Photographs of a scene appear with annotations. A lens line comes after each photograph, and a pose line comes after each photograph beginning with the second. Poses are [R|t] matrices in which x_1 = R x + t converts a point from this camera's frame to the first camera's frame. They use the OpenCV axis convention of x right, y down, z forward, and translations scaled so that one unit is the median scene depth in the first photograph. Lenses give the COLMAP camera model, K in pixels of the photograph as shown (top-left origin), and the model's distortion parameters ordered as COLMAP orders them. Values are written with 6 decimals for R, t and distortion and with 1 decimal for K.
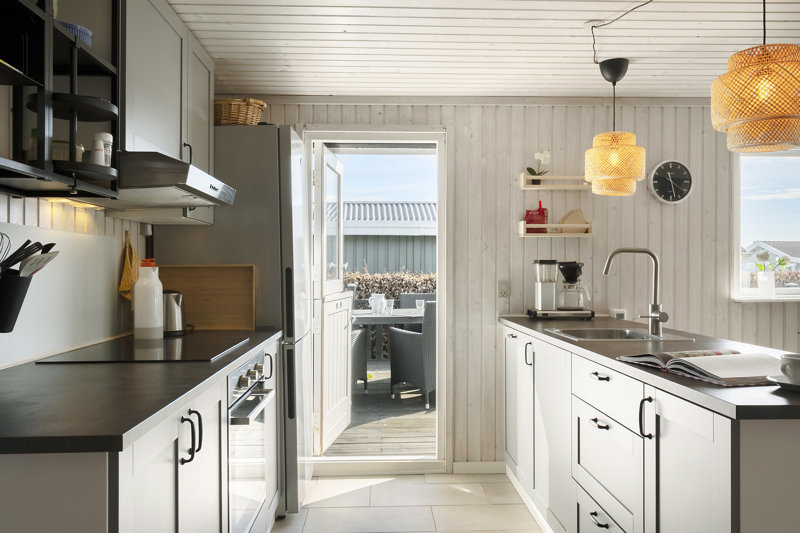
lens RADIAL K [[610.0, 0, 399.6], [0, 610.0, 266.9], [0, 0, 1]] dist [-0.009294, -0.001196]
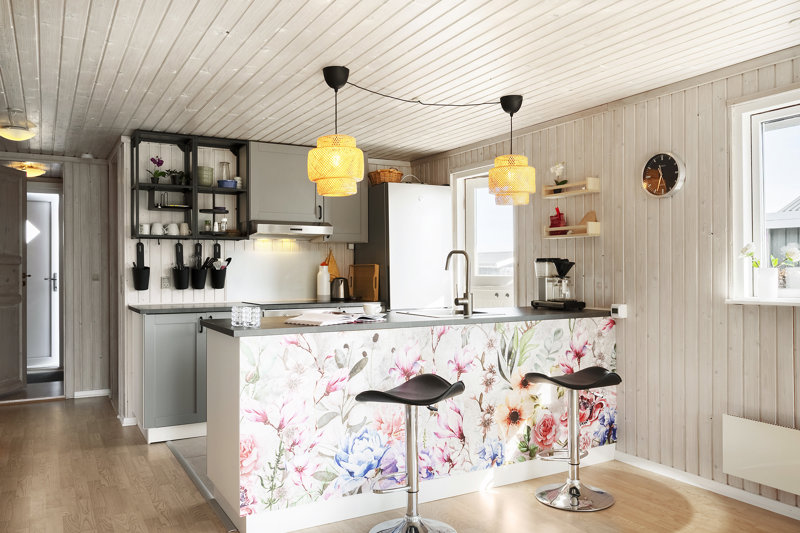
lens RADIAL K [[635.2, 0, 400.3], [0, 635.2, 267.4], [0, 0, 1]] dist [0.012834, 0.002522]
pose [[0.456127, -0.000534, -0.889915, 1.163959], [0.004802, 0.999987, 0.001861, 0.003049], [0.889902, -0.005123, 0.456123, 0.175203]]
